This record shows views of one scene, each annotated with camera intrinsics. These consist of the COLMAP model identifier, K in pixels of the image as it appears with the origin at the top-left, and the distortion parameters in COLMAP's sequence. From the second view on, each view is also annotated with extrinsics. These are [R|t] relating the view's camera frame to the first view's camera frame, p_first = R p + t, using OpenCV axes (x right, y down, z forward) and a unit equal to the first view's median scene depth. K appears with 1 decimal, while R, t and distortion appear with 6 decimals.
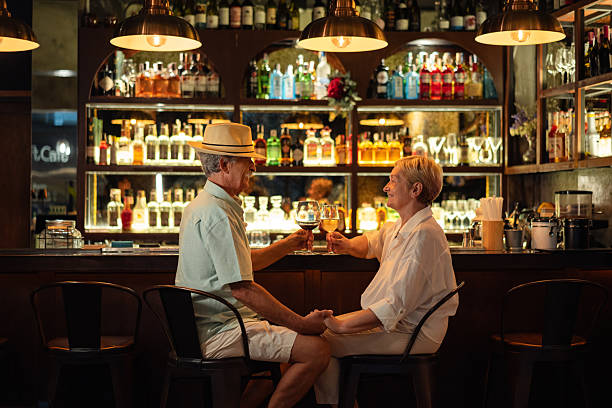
lens RADIAL K [[1055.9, 0, 320.2], [0, 1055.9, 204.9], [0, 0, 1]] dist [-0.005009, -0.046334]
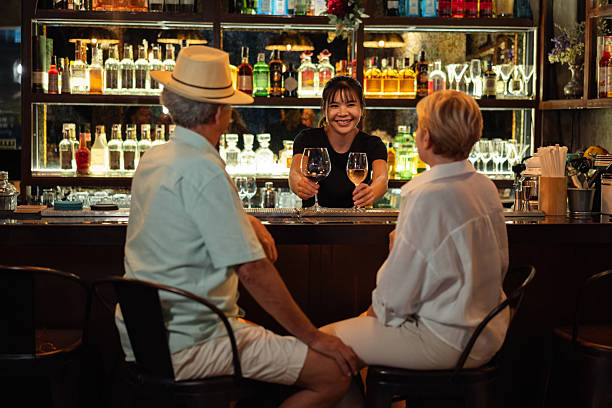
lens RADIAL K [[995.7, 0, 306.0], [0, 995.7, 204.0], [0, 0, 1]] dist [0.057680, -0.719602]
pose [[0.999784, 0.007384, 0.019417, -0.023563], [-0.008962, 0.996549, 0.082523, -0.018181], [-0.018741, -0.082679, 0.996400, 0.216284]]
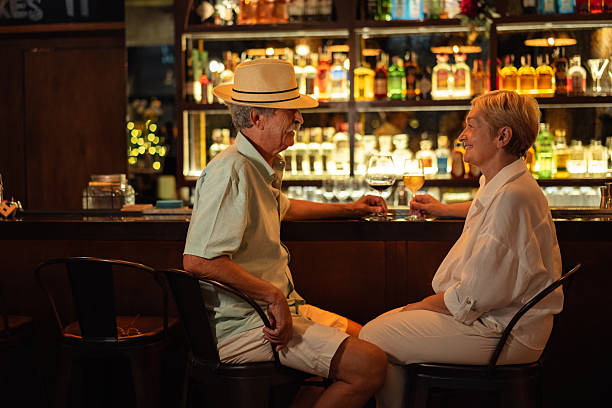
lens RADIAL K [[995.7, 0, 306.0], [0, 995.7, 204.0], [0, 0, 1]] dist [0.057680, -0.719602]
pose [[0.968733, 0.002513, -0.248092, 0.084123], [0.017399, 0.996799, 0.078033, -0.017183], [0.247494, -0.079910, 0.965589, 0.202913]]
